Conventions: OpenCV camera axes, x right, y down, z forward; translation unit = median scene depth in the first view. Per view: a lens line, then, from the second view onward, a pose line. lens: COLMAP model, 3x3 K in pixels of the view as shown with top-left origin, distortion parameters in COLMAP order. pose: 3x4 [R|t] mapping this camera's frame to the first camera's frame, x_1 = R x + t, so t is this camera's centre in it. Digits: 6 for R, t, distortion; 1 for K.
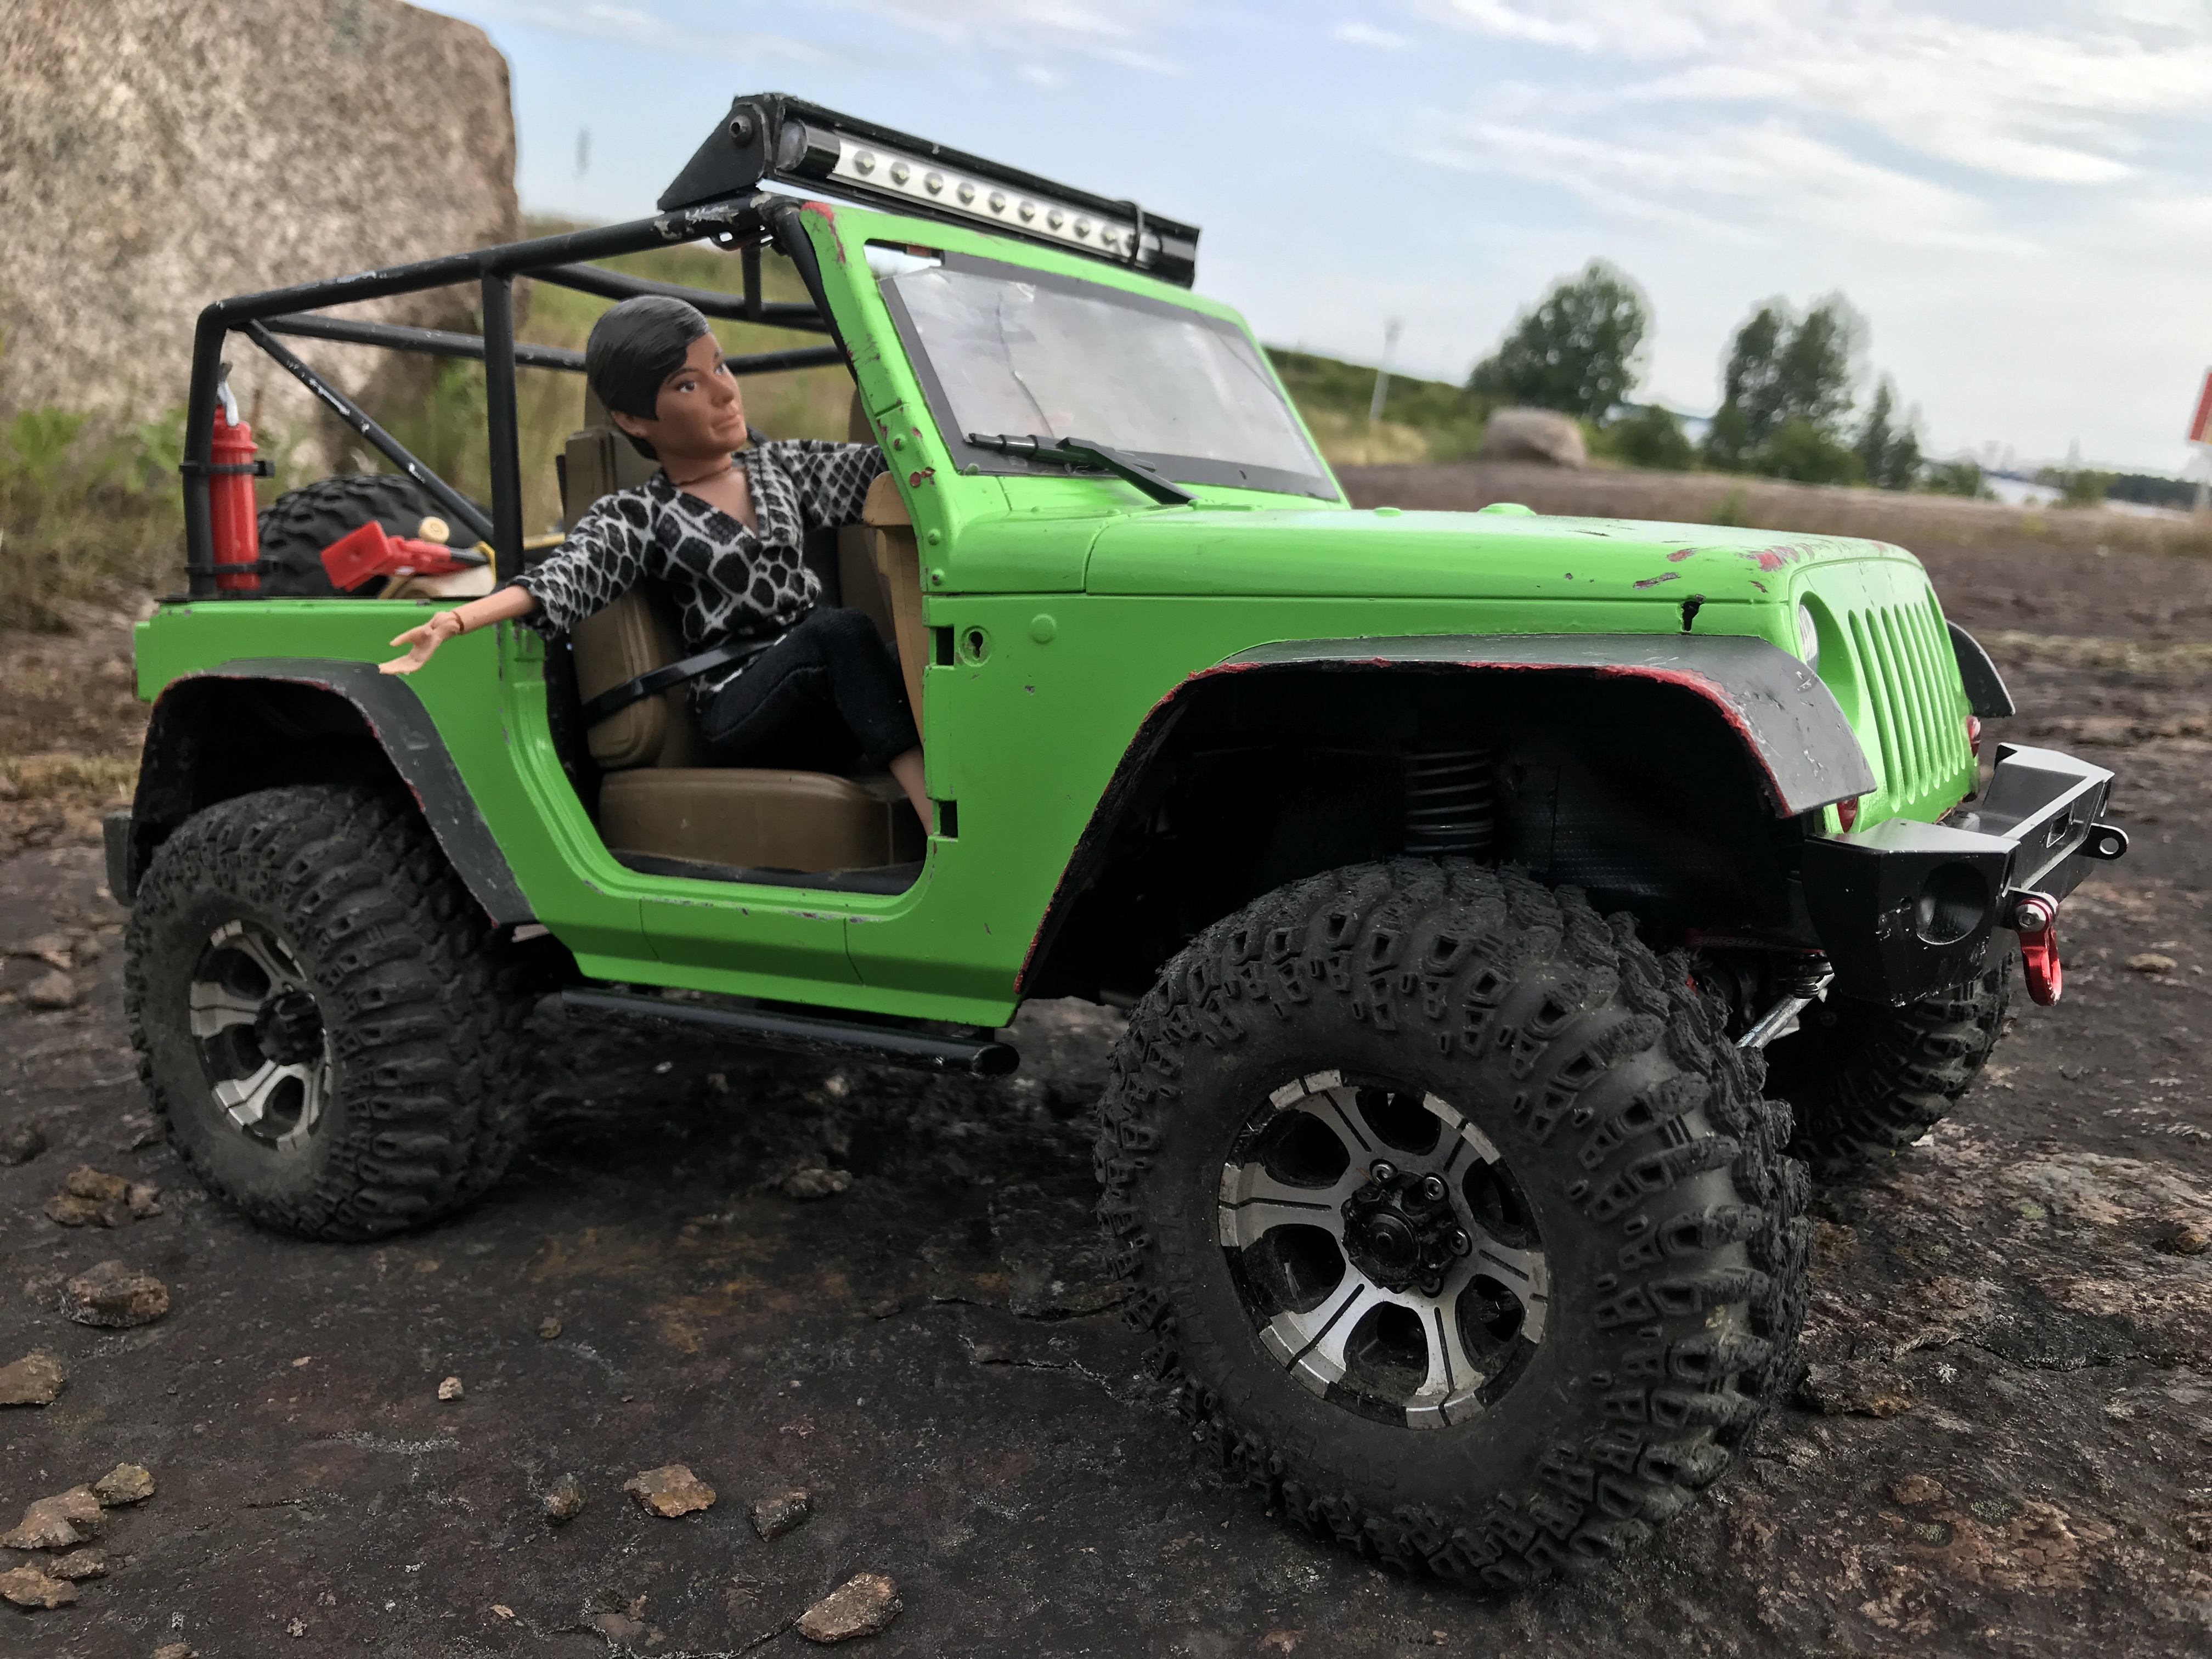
lens RADIAL K [[1830.7, 0, 1114.4], [0, 1830.7, 833.0], [0, 0, 1]] dist [0.005450, -0.001978]
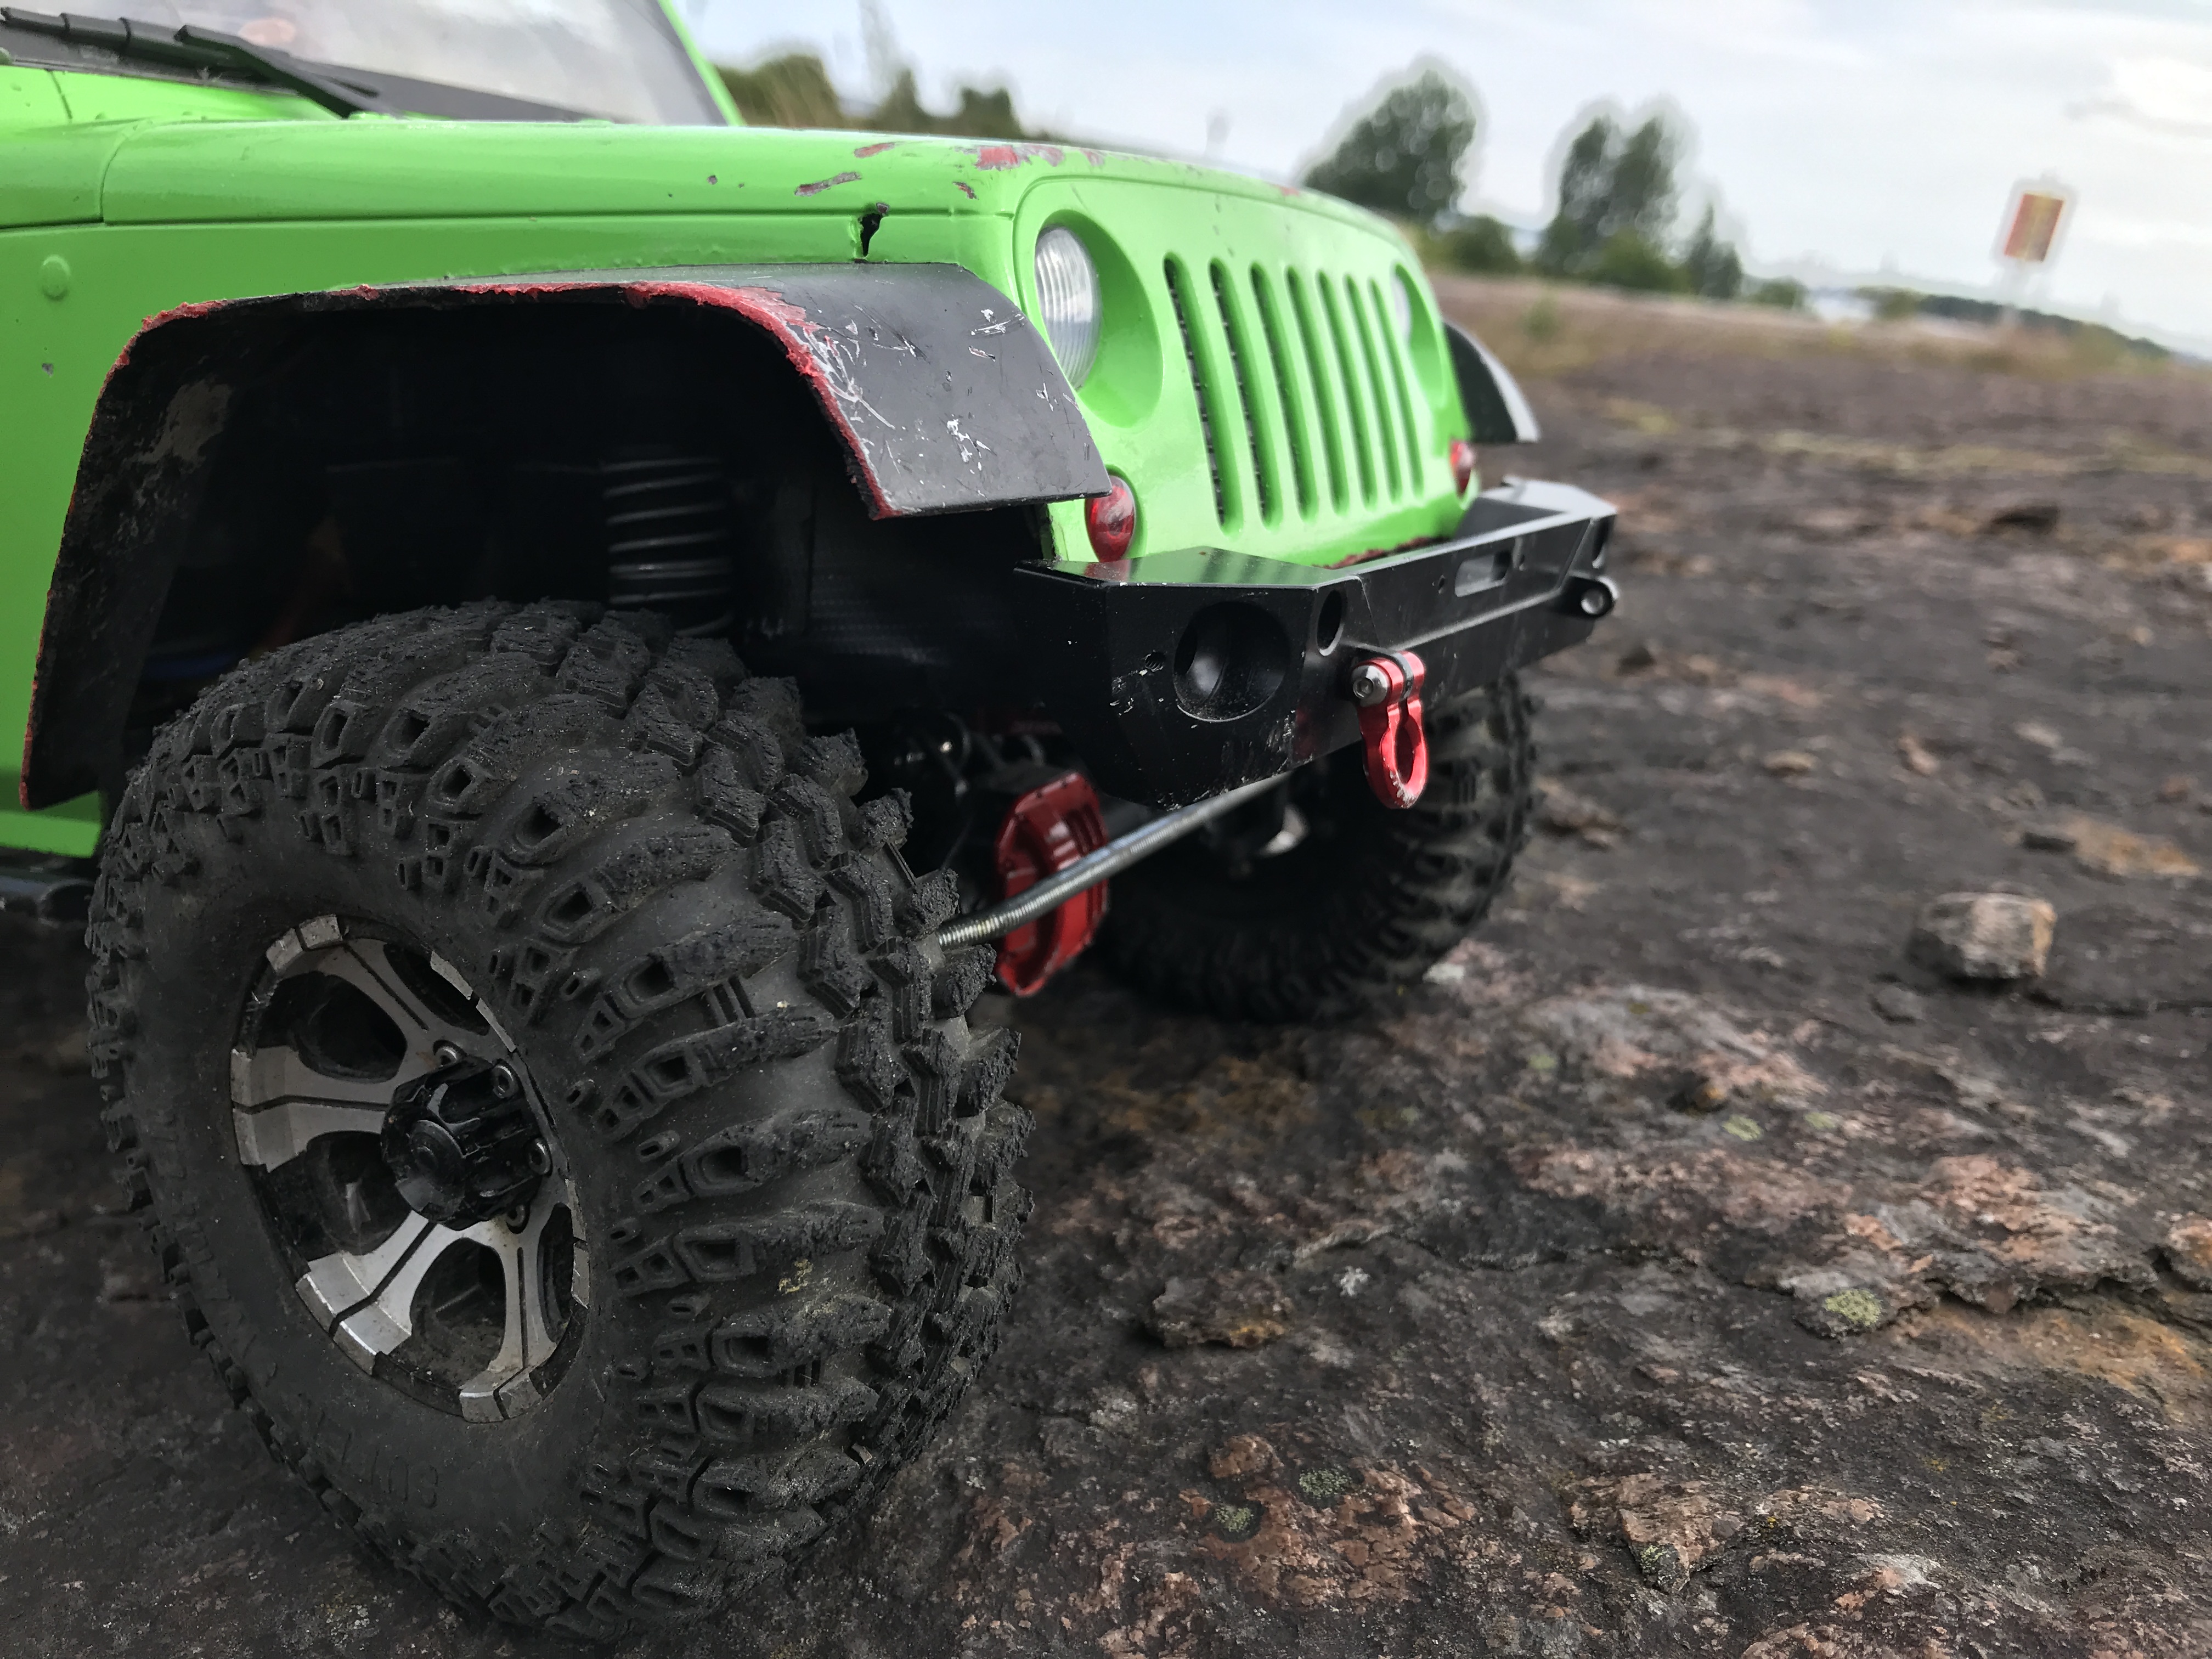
lens RADIAL K [[1830.7, 0, 1098.8], [0, 1830.7, 824.7], [0, 0, 1]] dist [0.005450, -0.001978]
pose [[0.996725, -0.010181, 0.080228, 0.326077], [0.002542, 0.995498, 0.094750, 0.031743], [-0.080831, -0.094236, 0.992263, 0.291768]]
